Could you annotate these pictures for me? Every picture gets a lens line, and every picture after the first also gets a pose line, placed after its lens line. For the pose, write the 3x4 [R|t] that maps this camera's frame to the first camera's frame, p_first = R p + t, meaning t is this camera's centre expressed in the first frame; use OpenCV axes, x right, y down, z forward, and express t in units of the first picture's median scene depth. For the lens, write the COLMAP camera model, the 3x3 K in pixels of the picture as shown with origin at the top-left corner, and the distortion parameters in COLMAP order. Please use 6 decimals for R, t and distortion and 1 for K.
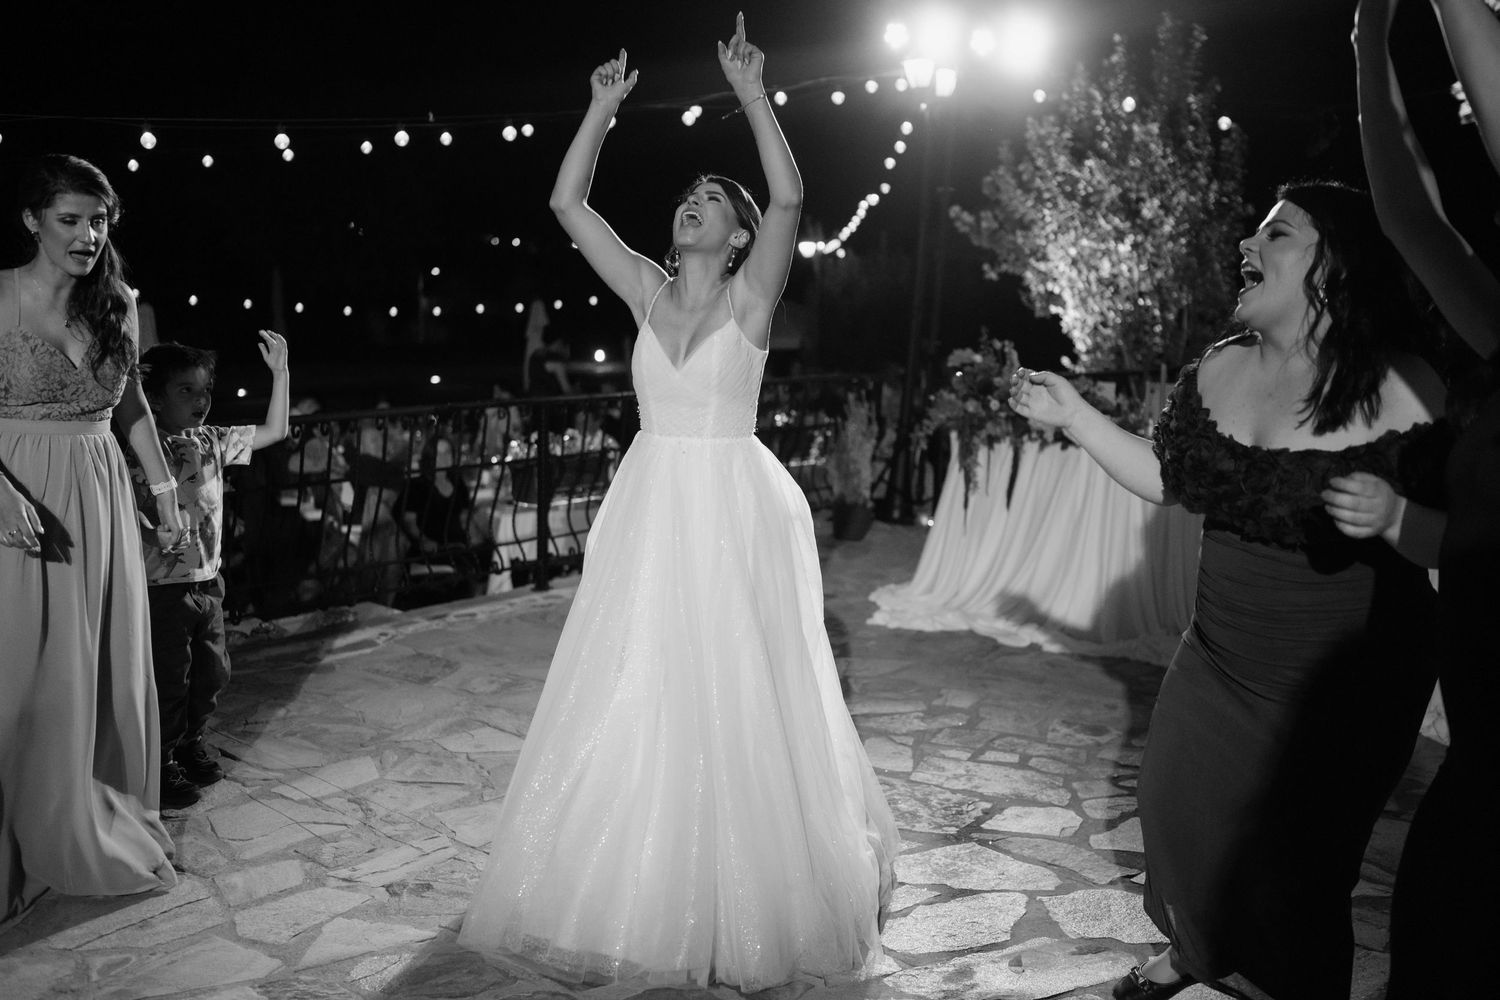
lens RADIAL K [[1443.2, 0, 750.0], [0, 1443.2, 500.0], [0, 0, 1]] dist [0.005294, 0.009725]
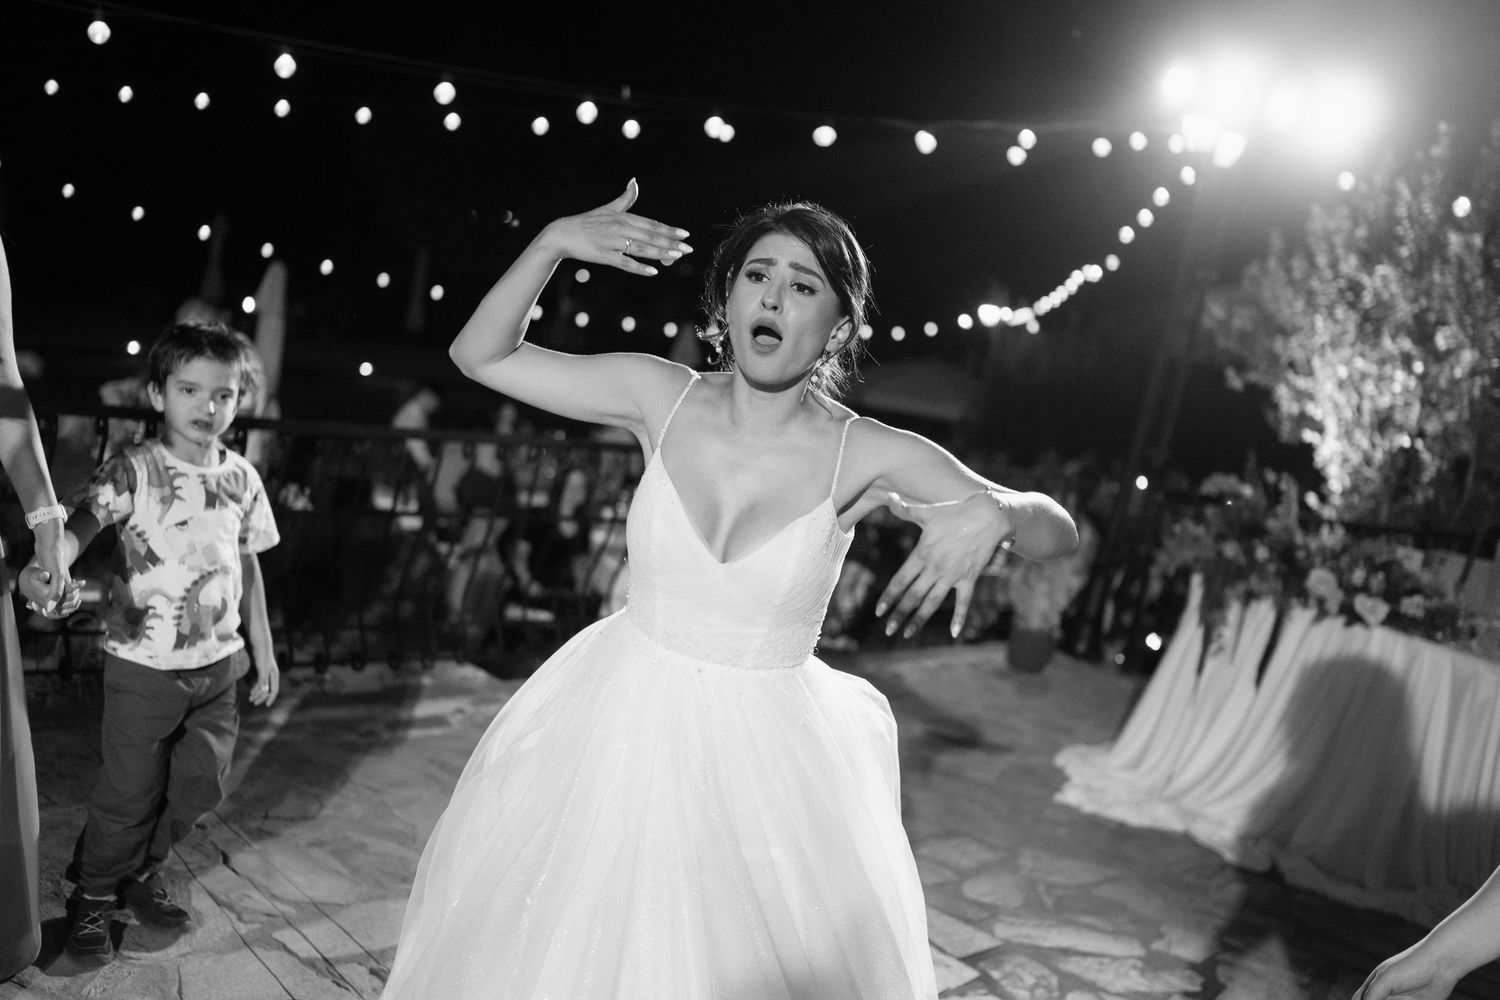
lens RADIAL K [[1503.4, 0, 750.0], [0, 1503.4, 500.0], [0, 0, 1]] dist [0.000662, 0.020434]
pose [[0.982955, 0.165844, -0.079348, -0.033082], [-0.168442, 0.985336, -0.027205, -0.018645], [0.073672, 0.040106, 0.996476, 0.118906]]
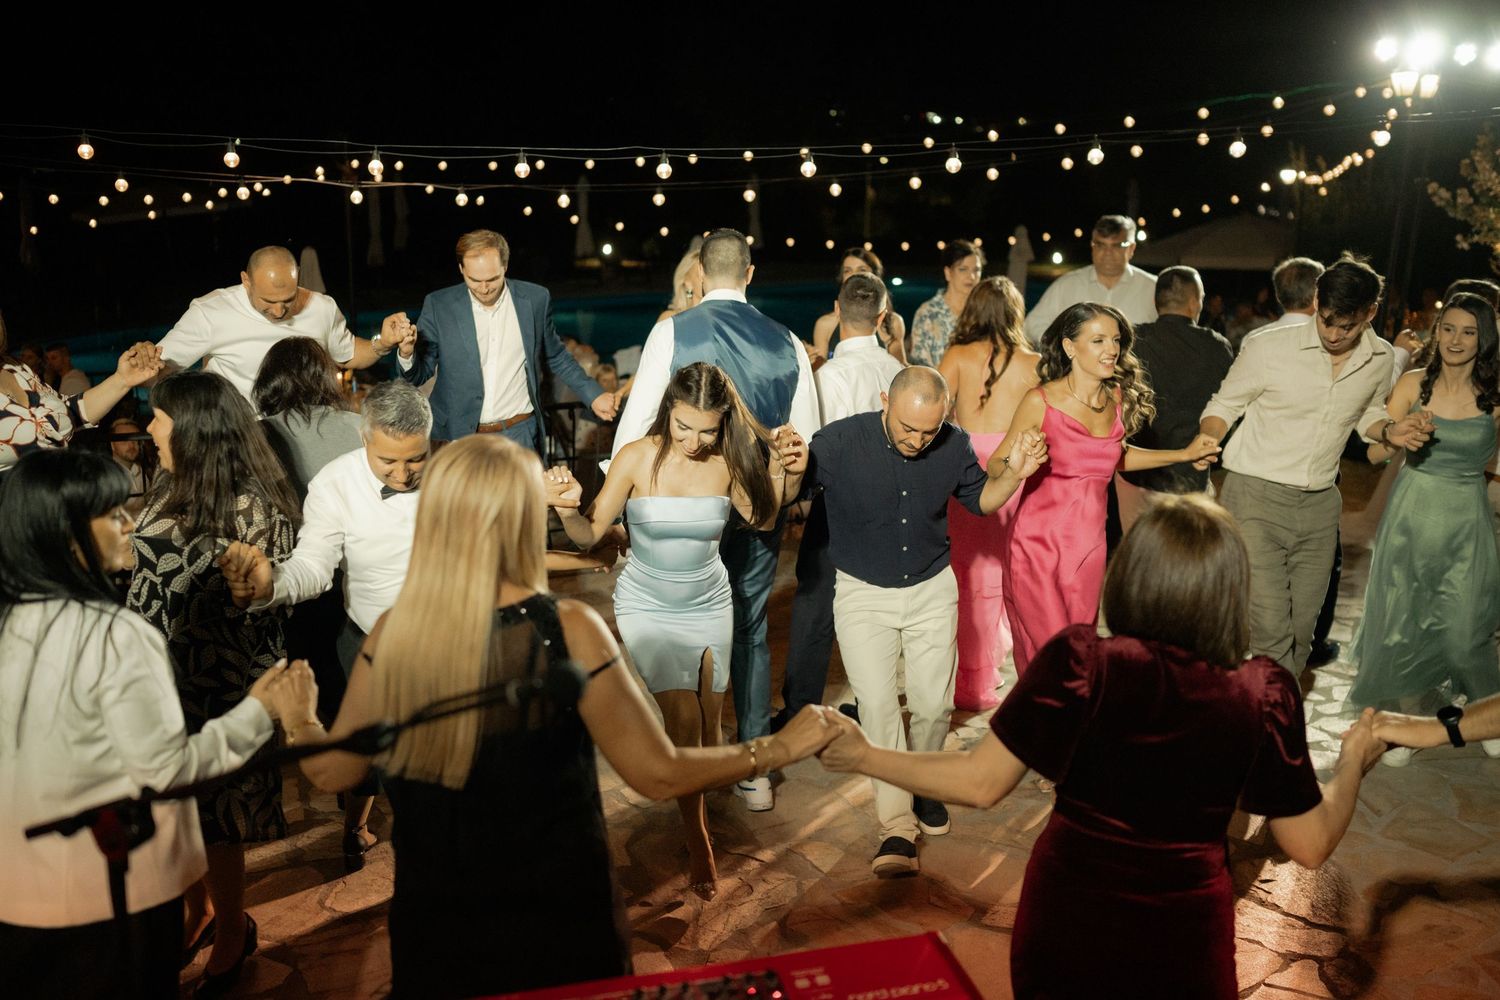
lens RADIAL K [[1479.3, 0, 751.2], [0, 1479.3, 506.0], [0, 0, 1]] dist [0.000625, 0.021998]
pose [[0.956483, 0.056286, -0.286306, -0.026643], [-0.033970, 0.996026, 0.082325, -0.030562], [0.289802, -0.069017, 0.954595, -0.325327]]
